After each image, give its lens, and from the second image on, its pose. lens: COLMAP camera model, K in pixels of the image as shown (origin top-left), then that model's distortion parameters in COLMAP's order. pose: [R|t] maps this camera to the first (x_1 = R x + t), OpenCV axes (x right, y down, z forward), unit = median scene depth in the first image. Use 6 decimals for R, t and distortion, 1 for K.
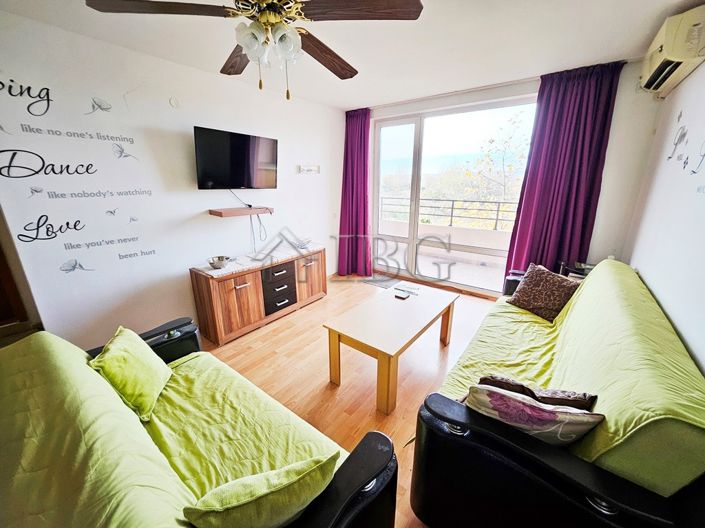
lens RADIAL K [[277.5, 0, 349.6], [0, 277.5, 261.7], [0, 0, 1]] dist [-0.006653, -0.000027]
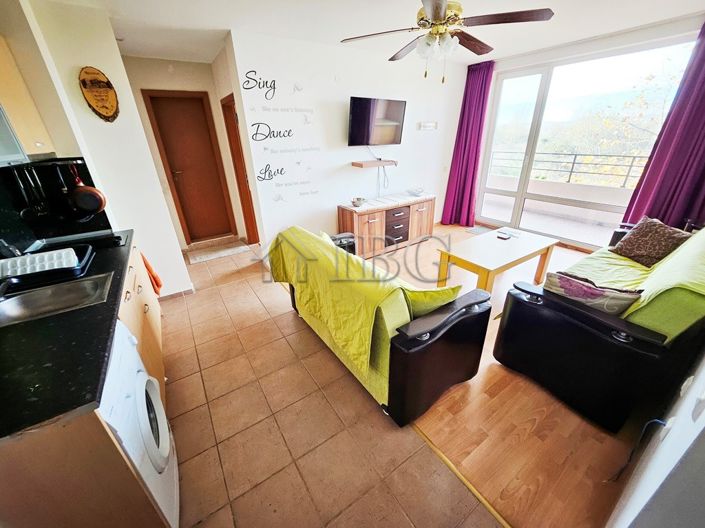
lens RADIAL K [[277.5, 0, 349.6], [0, 277.5, 261.7], [0, 0, 1]] dist [-0.006653, -0.000027]
pose [[0.948113, 0.109586, -0.298450, -0.068710], [-0.064212, 0.985377, 0.157825, 0.076290], [0.311381, -0.130472, 0.941286, -0.326483]]
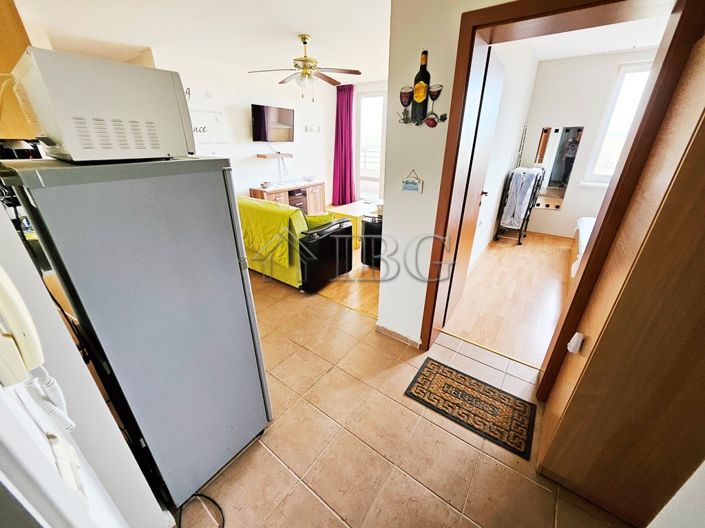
lens RADIAL K [[277.5, 0, 349.6], [0, 277.5, 261.7], [0, 0, 1]] dist [-0.006653, -0.000027]
pose [[0.999698, -0.007223, 0.023495, 0.019751], [0.004016, 0.991001, 0.133793, 0.247477], [-0.024250, -0.133659, 0.990731, -0.810081]]
